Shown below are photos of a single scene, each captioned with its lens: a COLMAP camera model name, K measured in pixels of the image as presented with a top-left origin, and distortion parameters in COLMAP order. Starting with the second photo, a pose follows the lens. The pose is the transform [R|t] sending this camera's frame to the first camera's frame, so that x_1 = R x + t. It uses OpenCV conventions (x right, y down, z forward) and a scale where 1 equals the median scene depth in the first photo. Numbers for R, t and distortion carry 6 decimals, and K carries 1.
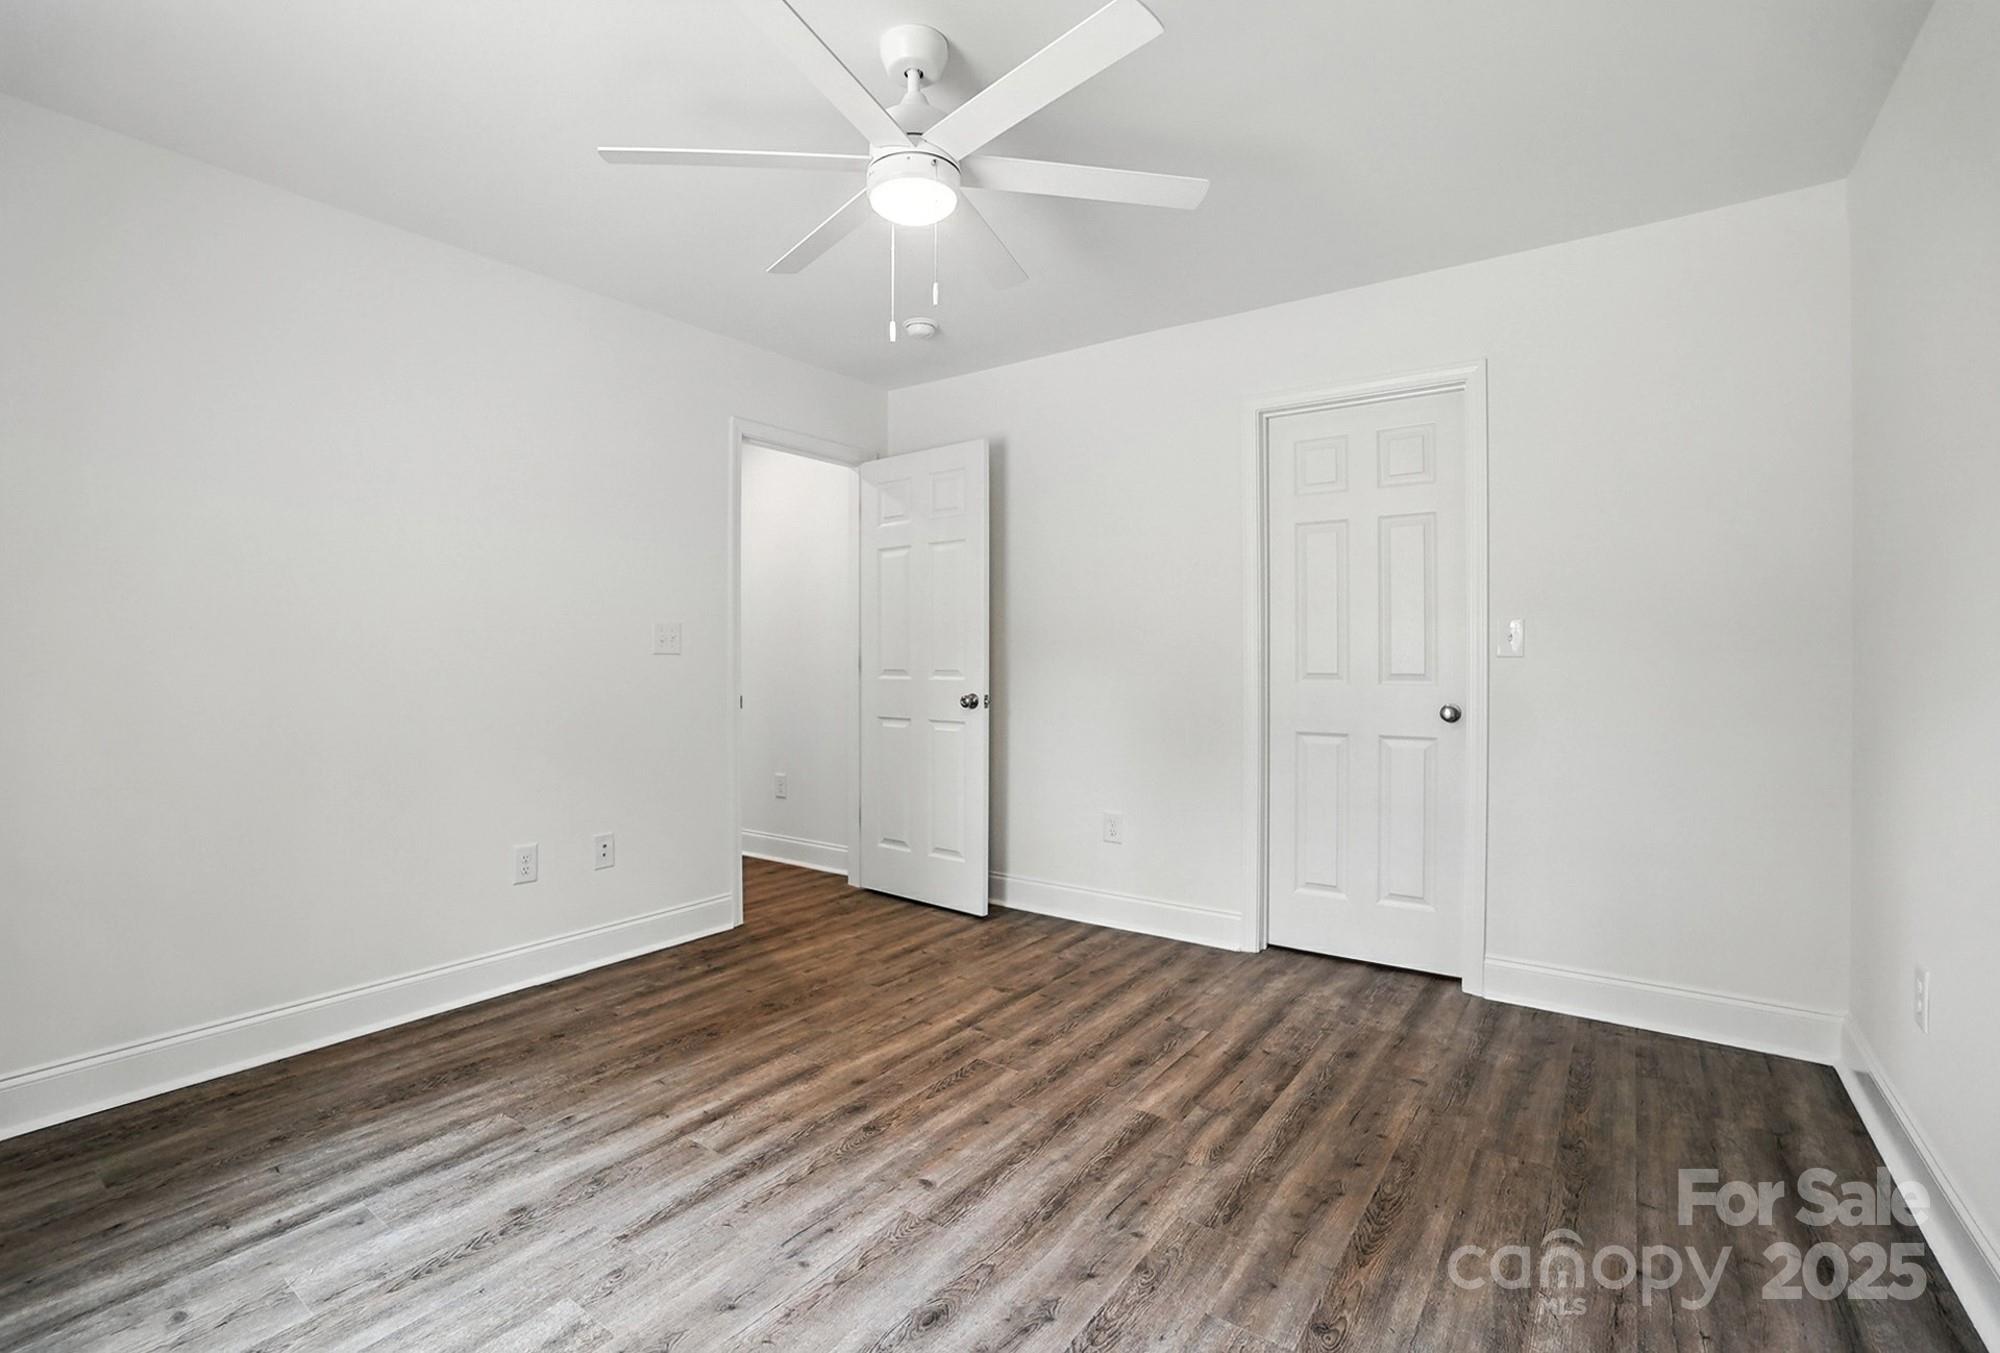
lens RADIAL K [[939.5, 0, 967.2], [0, 939.5, 669.4], [0, 0, 1]] dist [-0.001460, 0.015708]
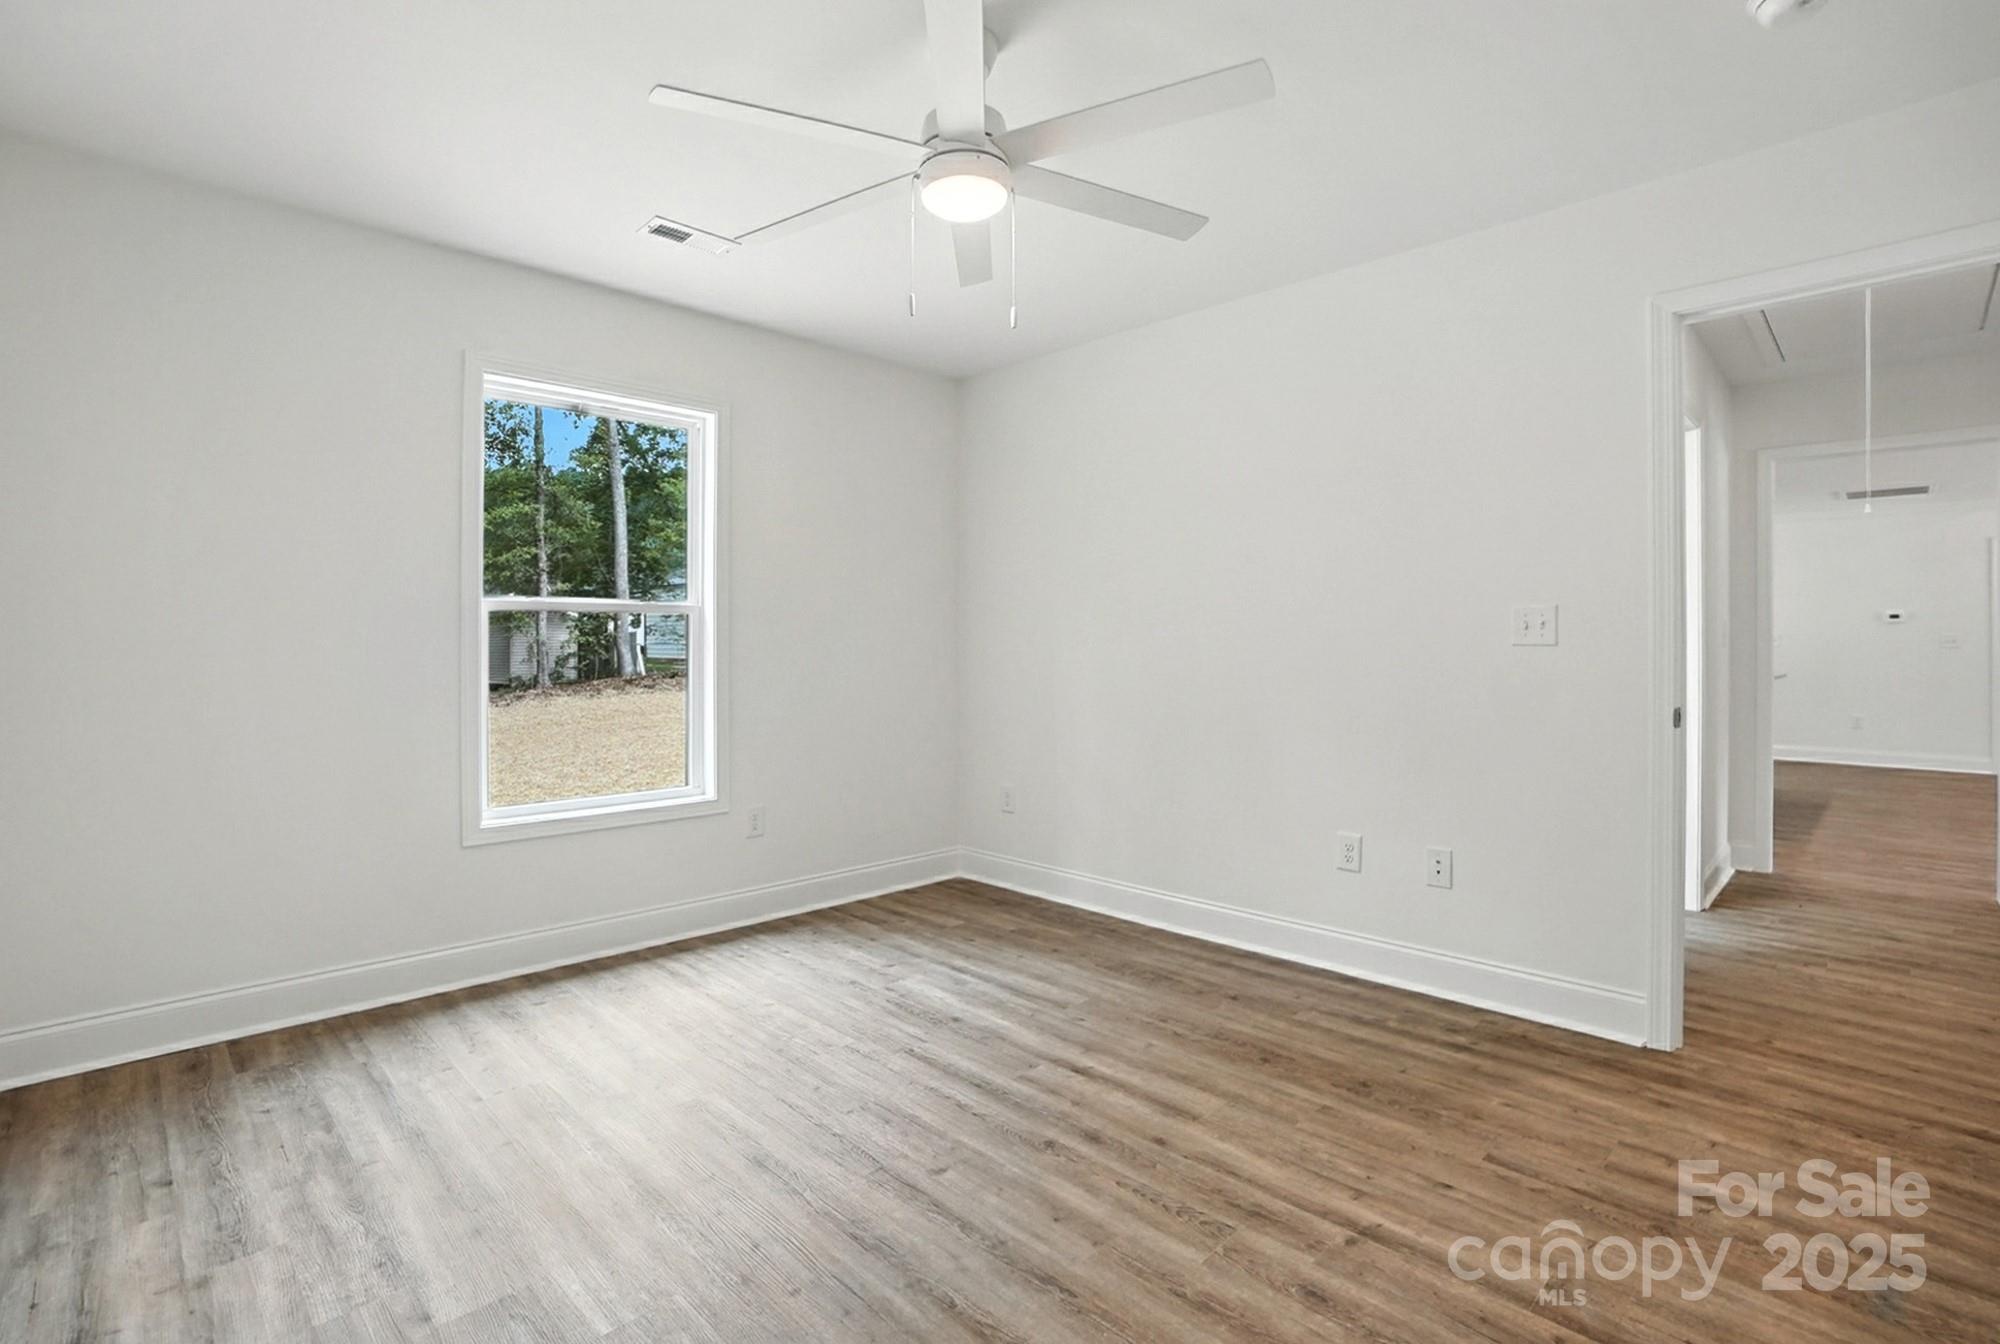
lens RADIAL K [[939.5, 0, 967.2], [0, 939.5, 664.9], [0, 0, 1]] dist [-0.001460, 0.015708]
pose [[-0.186719, 0.005245, -0.982399, 0.716218], [0.003902, 0.999982, 0.004597, -0.006048], [0.982406, -0.002975, -0.186736, 0.919457]]
